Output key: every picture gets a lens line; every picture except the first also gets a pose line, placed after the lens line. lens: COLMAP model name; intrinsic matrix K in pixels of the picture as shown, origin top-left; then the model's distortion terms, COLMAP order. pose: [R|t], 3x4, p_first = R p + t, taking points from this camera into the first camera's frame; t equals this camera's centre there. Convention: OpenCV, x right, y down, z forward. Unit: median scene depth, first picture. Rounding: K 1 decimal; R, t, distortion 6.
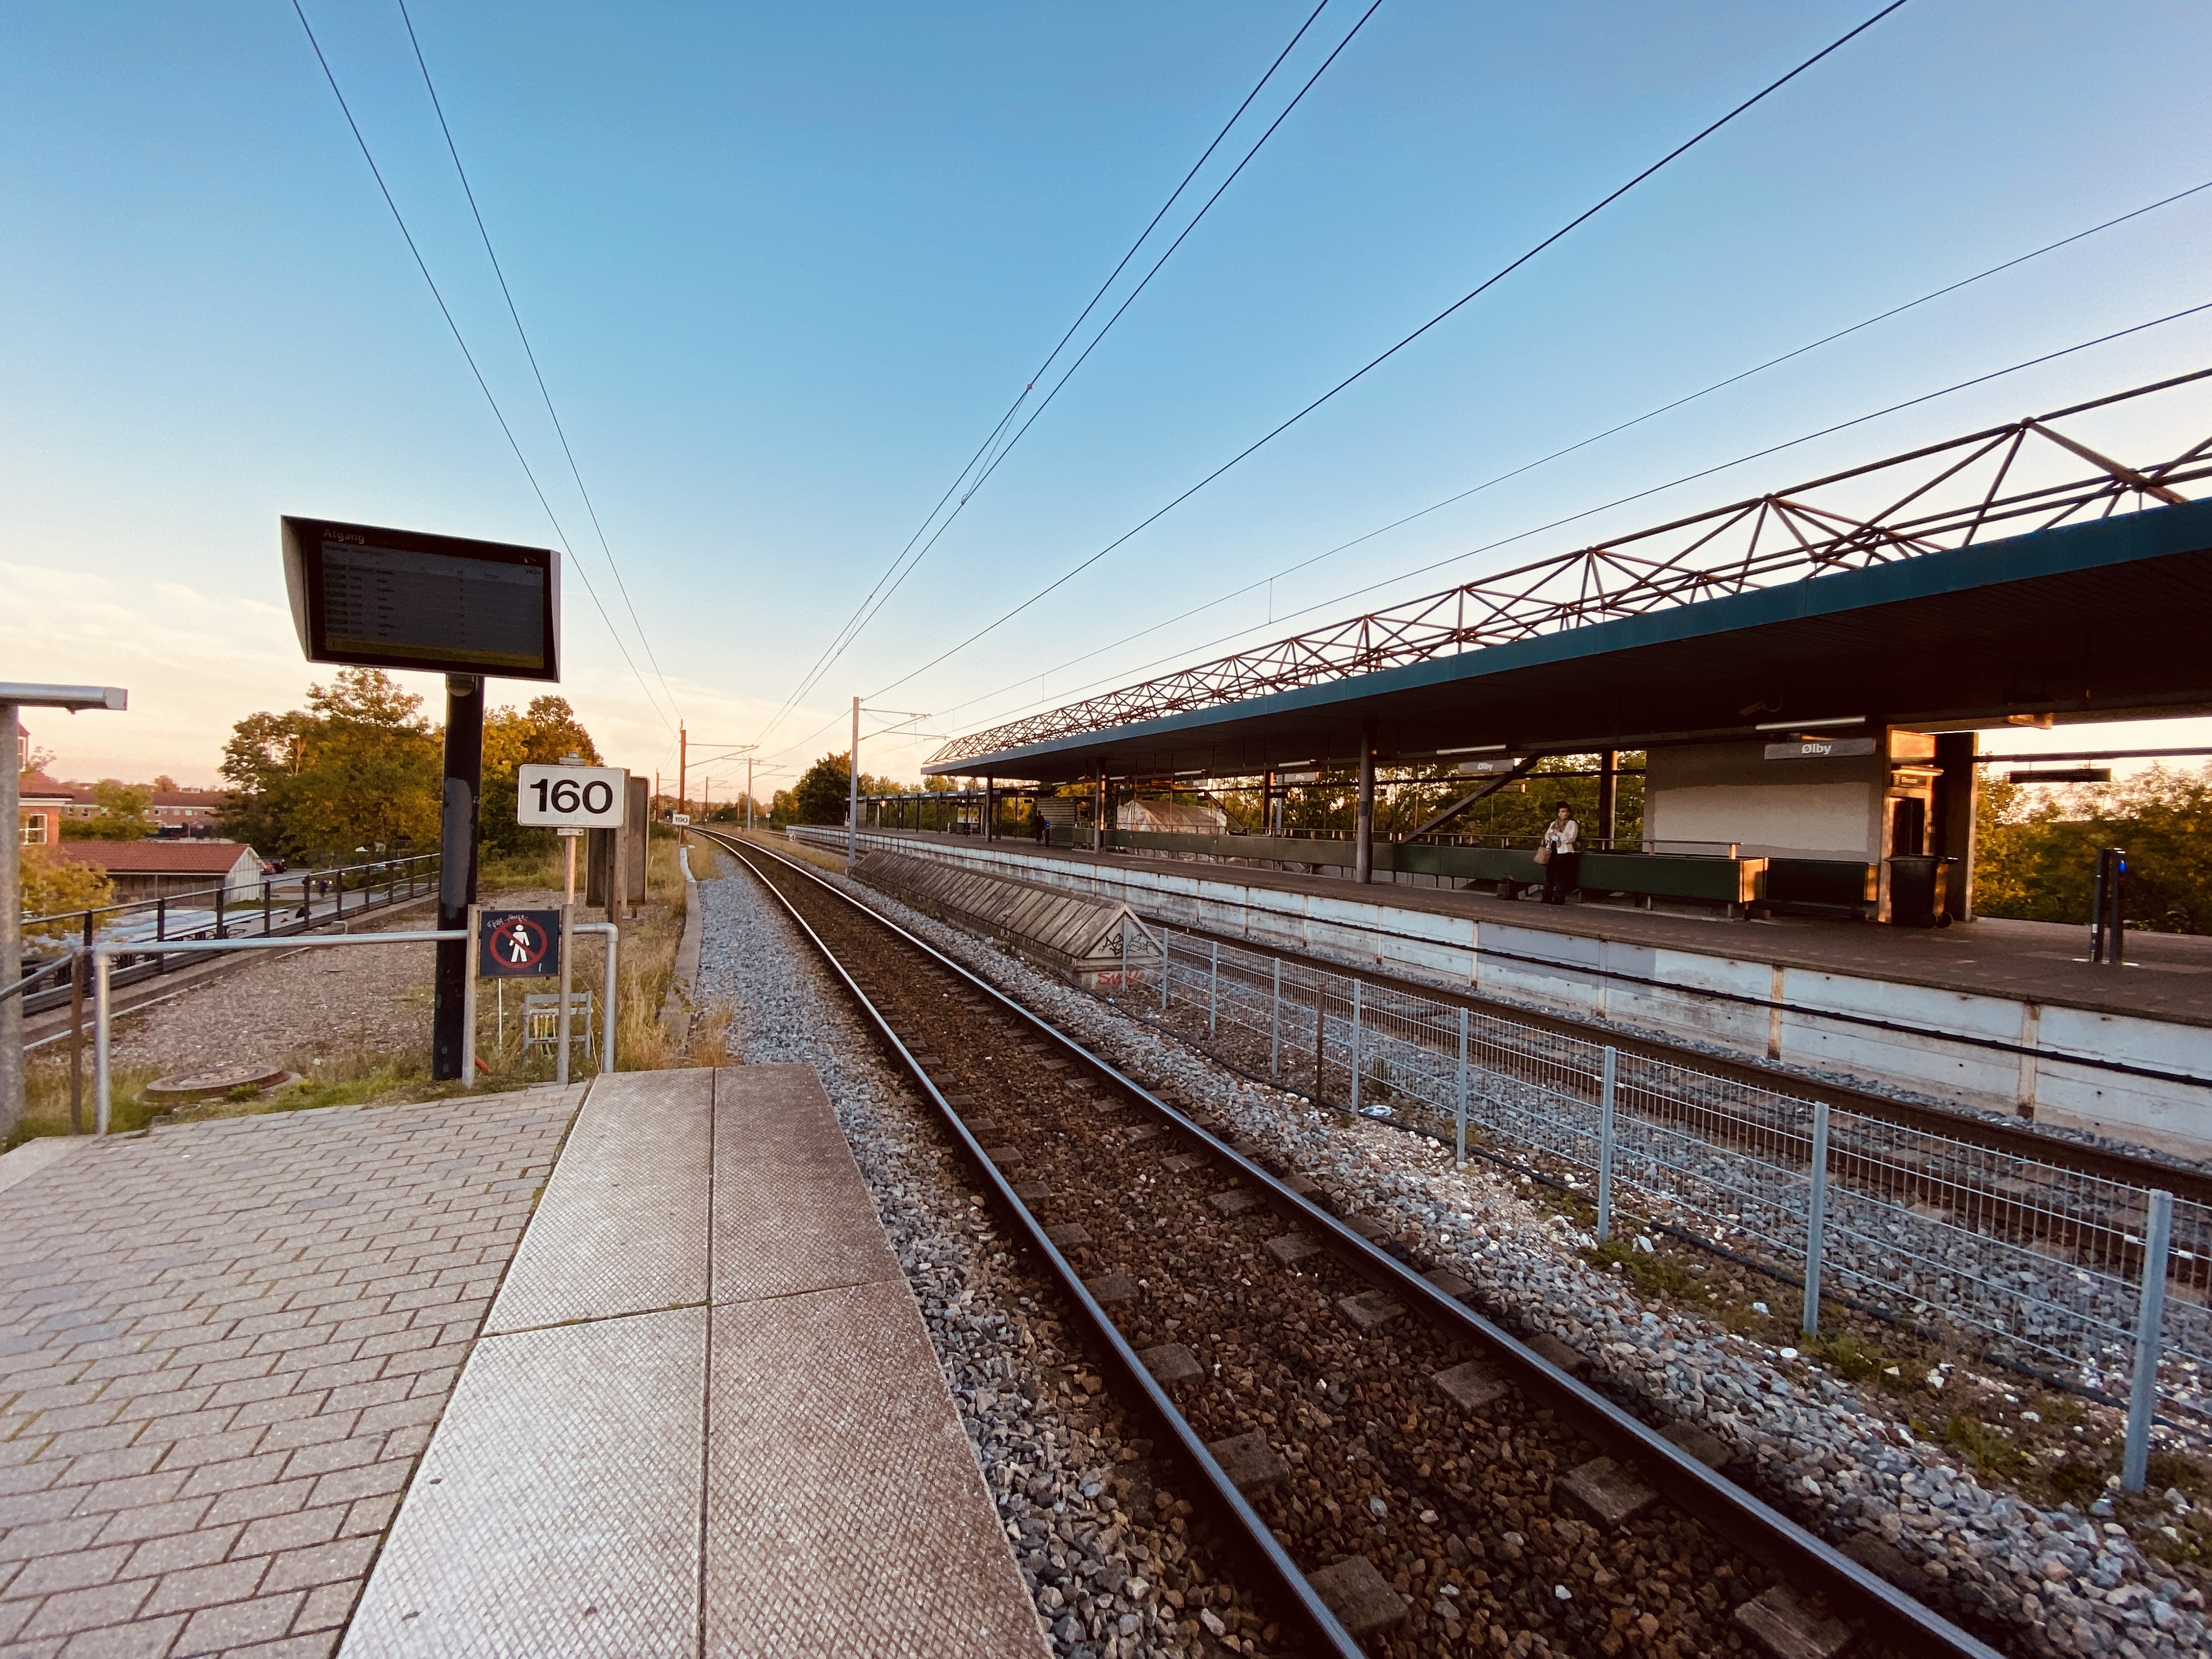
lens RADIAL K [[870.8, 0, 1074.5], [0, 870.8, 835.8], [0, 0, 1]] dist [0.017577, -0.016624]
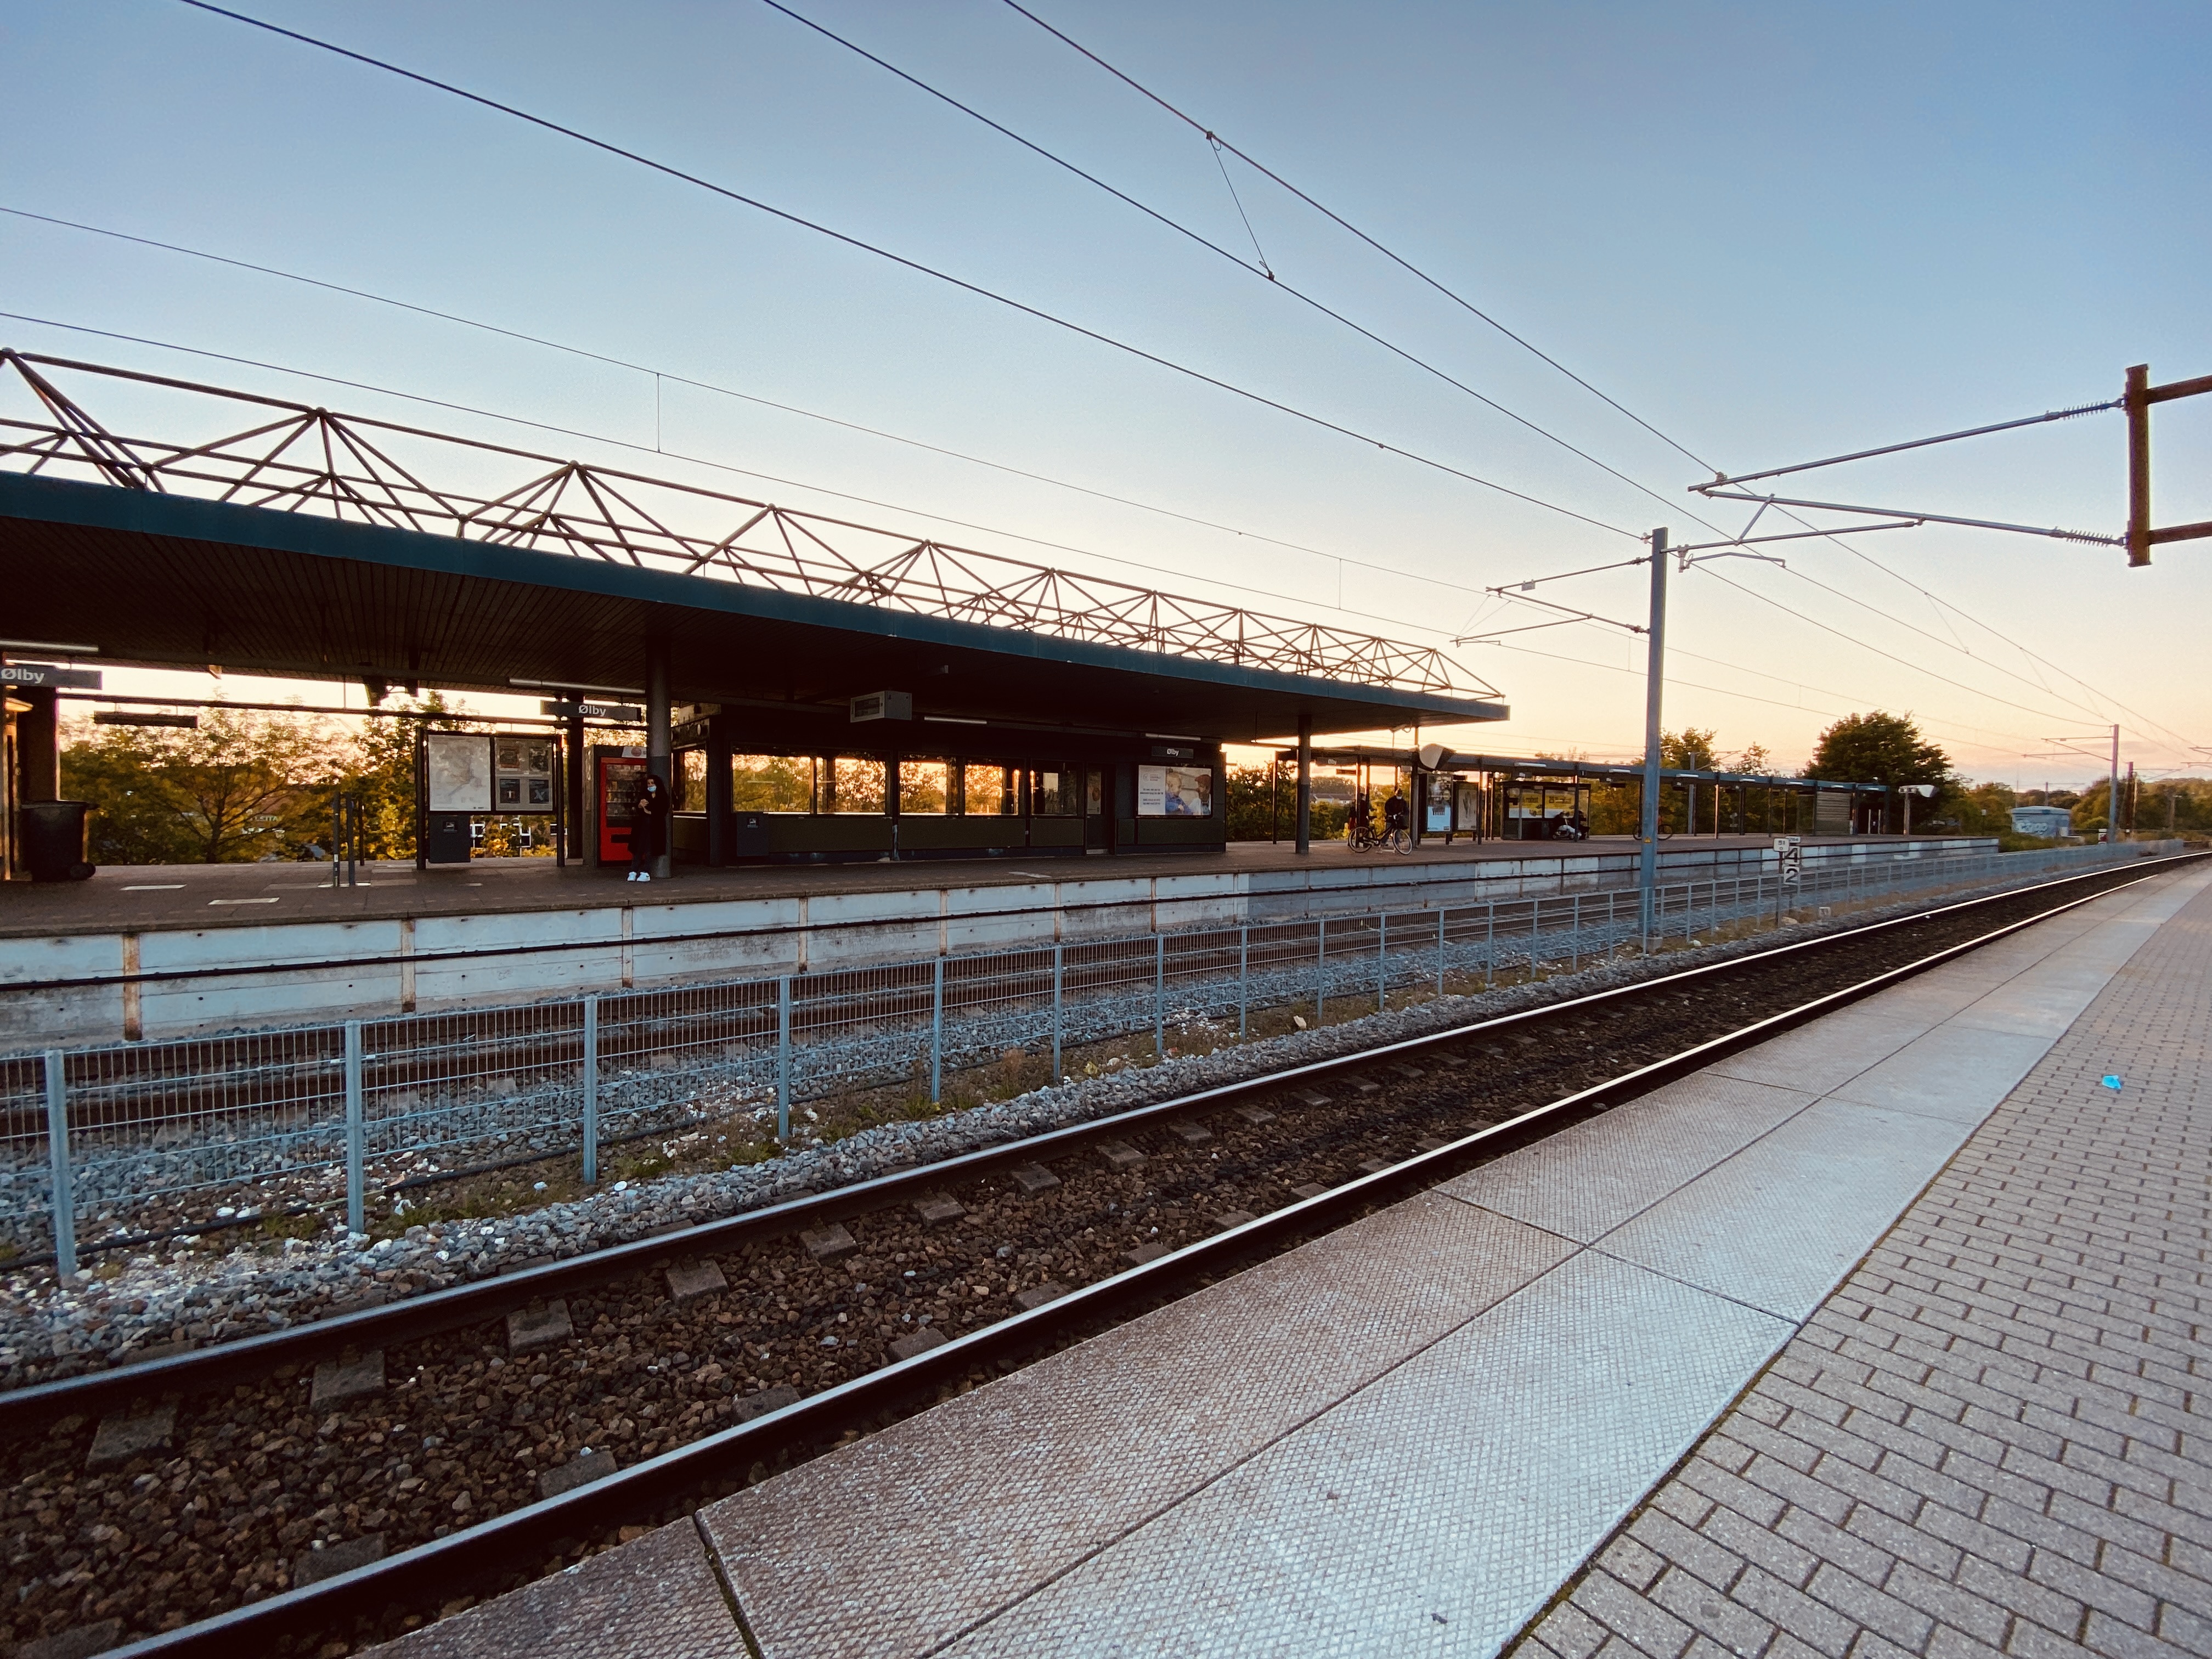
lens RADIAL K [[900.4, 0, 1113.3], [0, 900.4, 829.7], [0, 0, 1]] dist [0.019779, -0.022723]
pose [[-0.271495, -0.056382, 0.960787, -0.288710], [-0.004180, 0.998342, 0.057404, -0.007403], [-0.962431, 0.011569, -0.271280, 0.293064]]
